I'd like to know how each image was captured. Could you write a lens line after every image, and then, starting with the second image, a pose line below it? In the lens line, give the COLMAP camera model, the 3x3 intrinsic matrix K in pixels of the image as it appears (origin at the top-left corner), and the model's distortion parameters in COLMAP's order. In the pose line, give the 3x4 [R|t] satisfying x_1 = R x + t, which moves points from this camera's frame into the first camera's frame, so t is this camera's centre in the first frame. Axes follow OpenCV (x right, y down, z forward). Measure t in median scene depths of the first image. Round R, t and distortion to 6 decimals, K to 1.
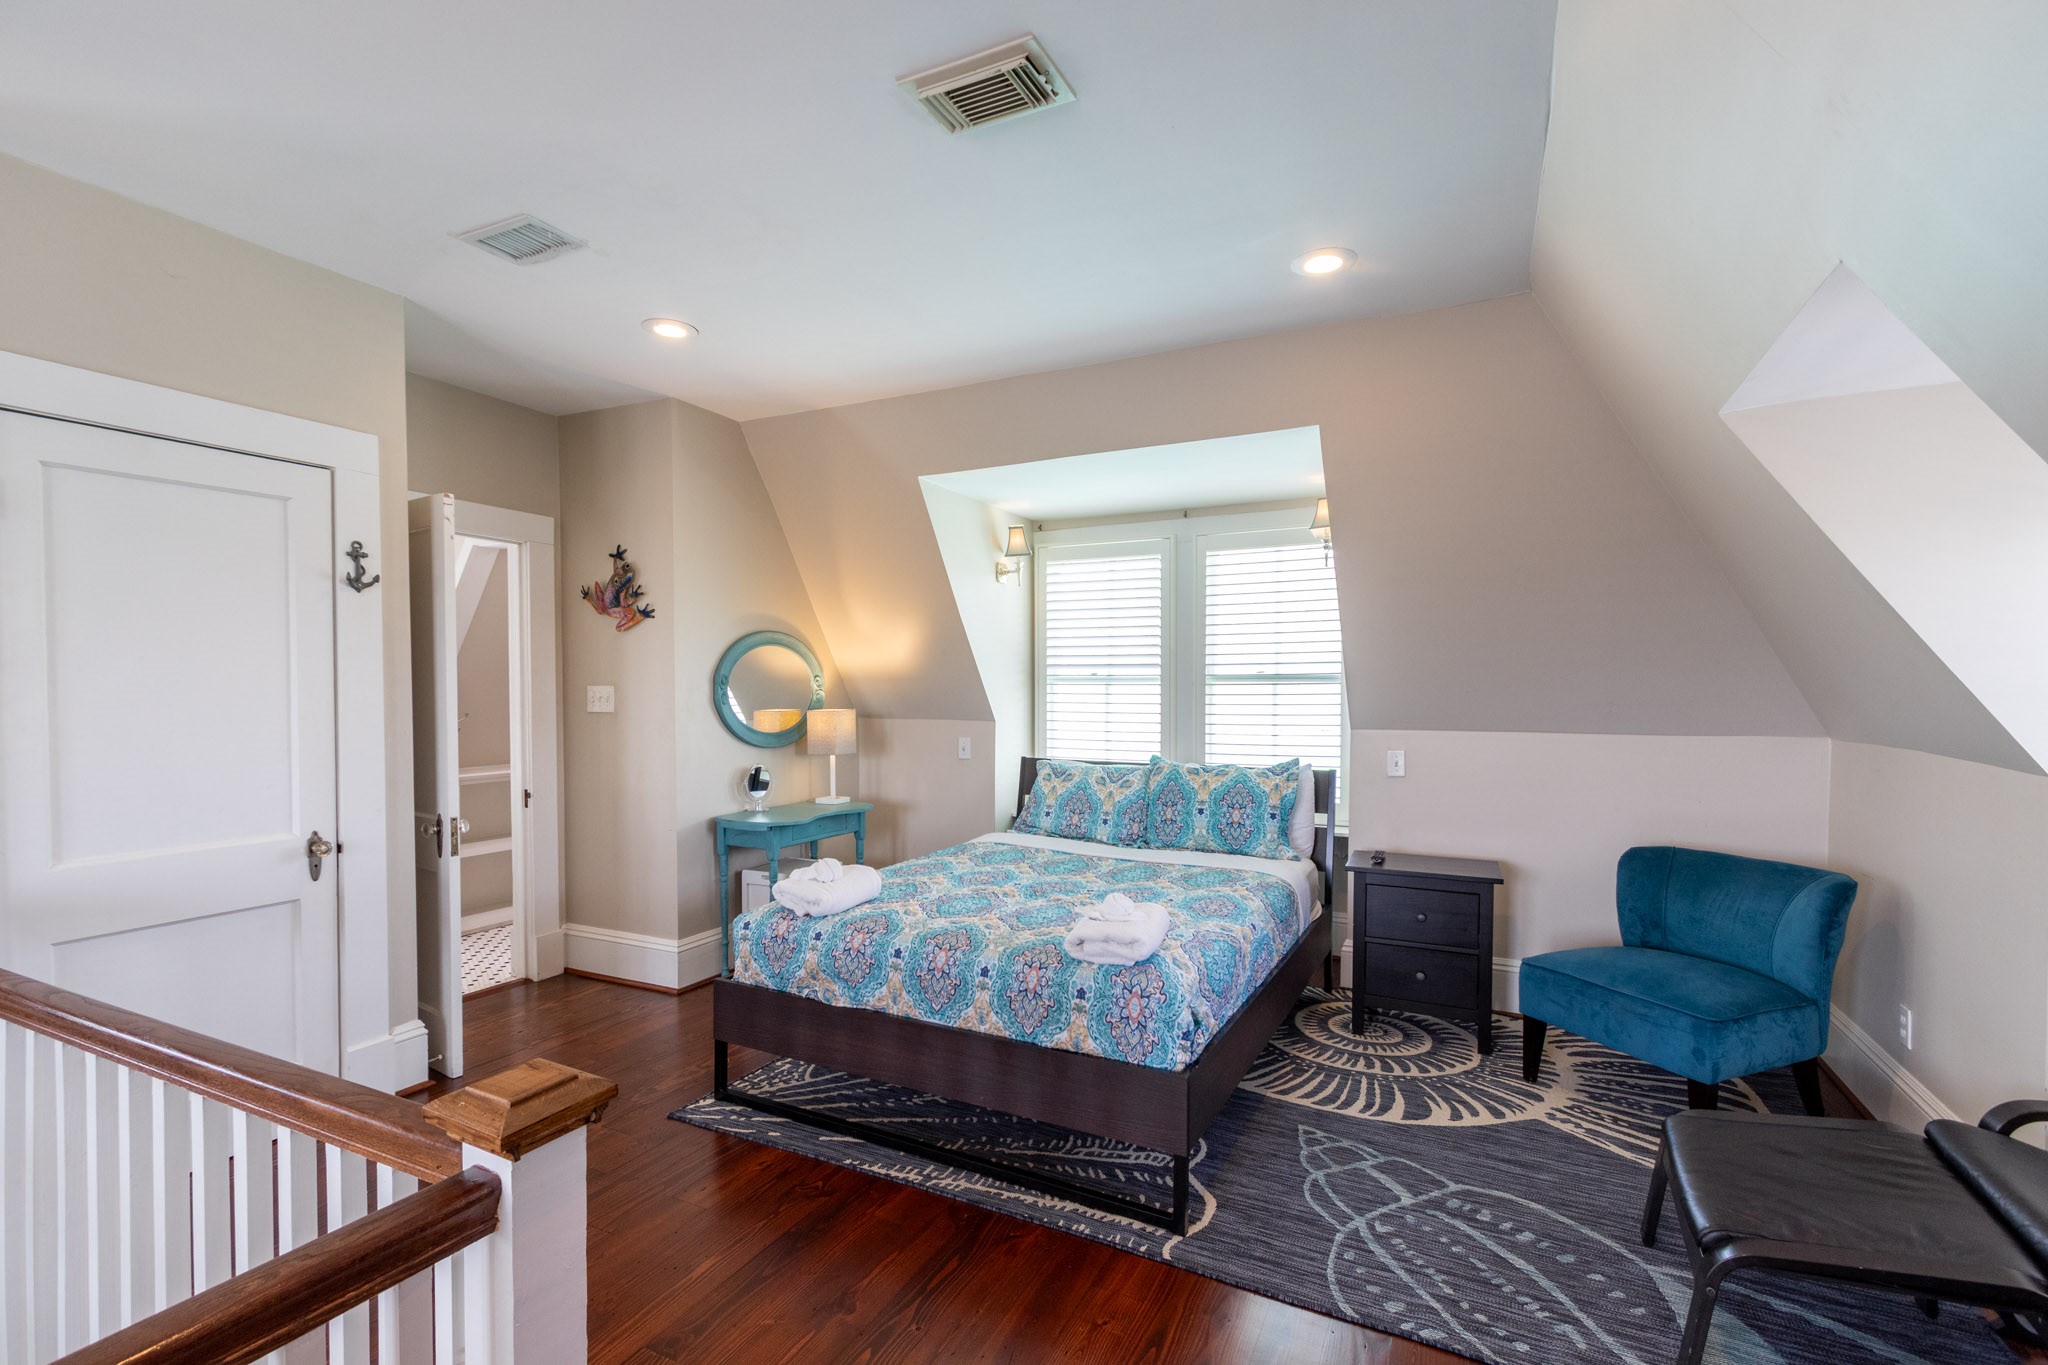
lens RADIAL K [[960.7, 0, 1001.5], [0, 960.7, 716.2], [0, 0, 1]] dist [0.015466, -0.010814]
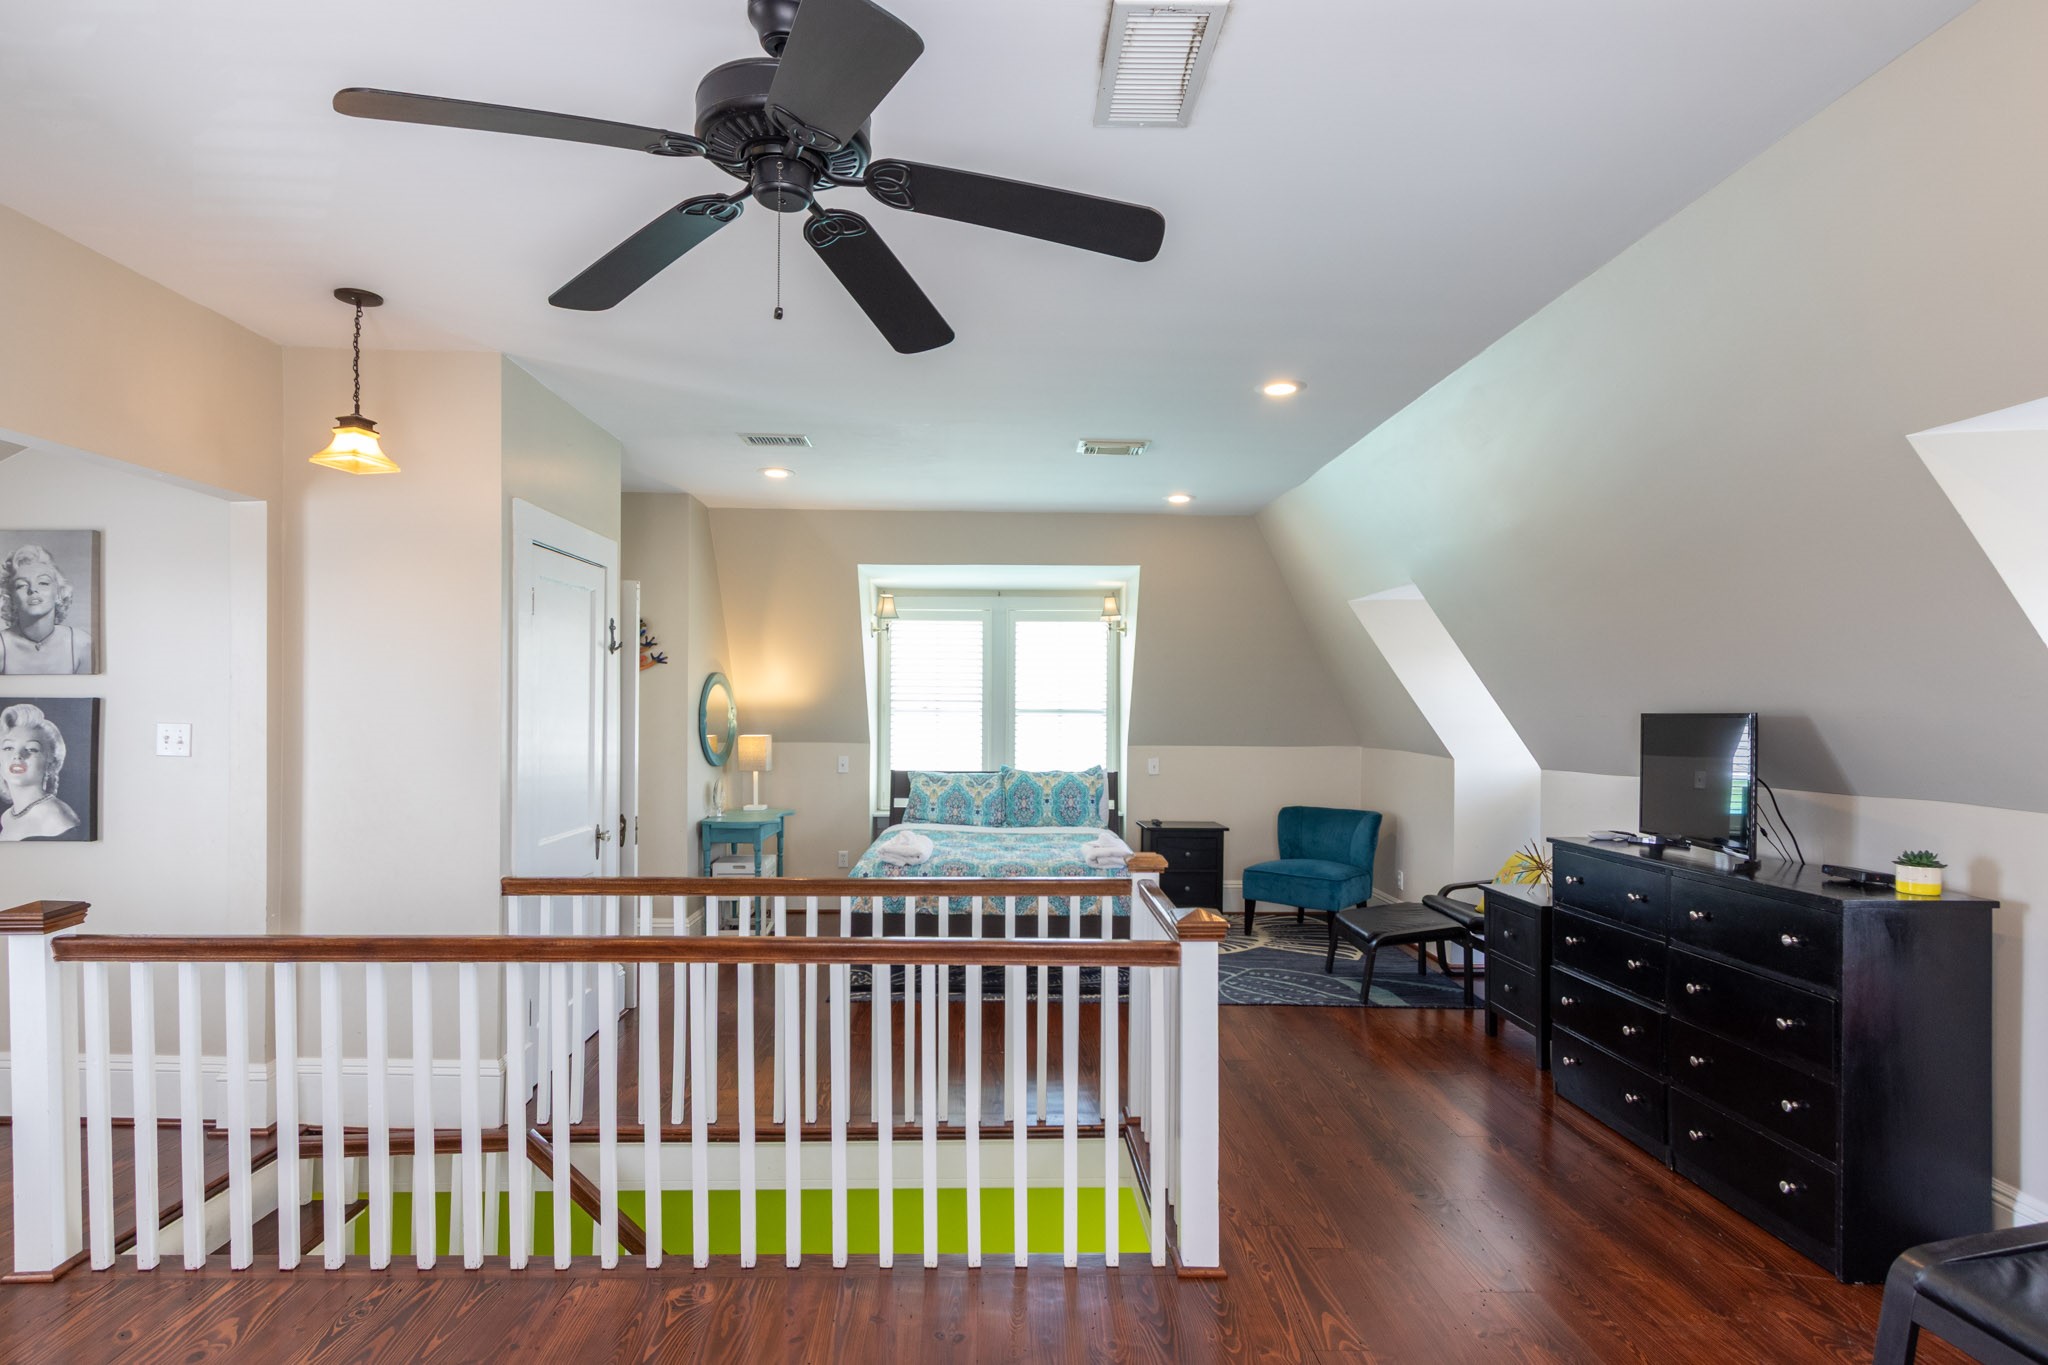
lens RADIAL K [[1162.4, 0, 1020.7], [0, 1162.4, 723.7], [0, 0, 1]] dist [-0.003263, -0.000188]
pose [[0.868862, -0.002002, 0.495051, -0.727709], [0.007913, 0.999920, -0.009844, -0.004605], [-0.494992, 0.012470, 0.868808, -0.563051]]
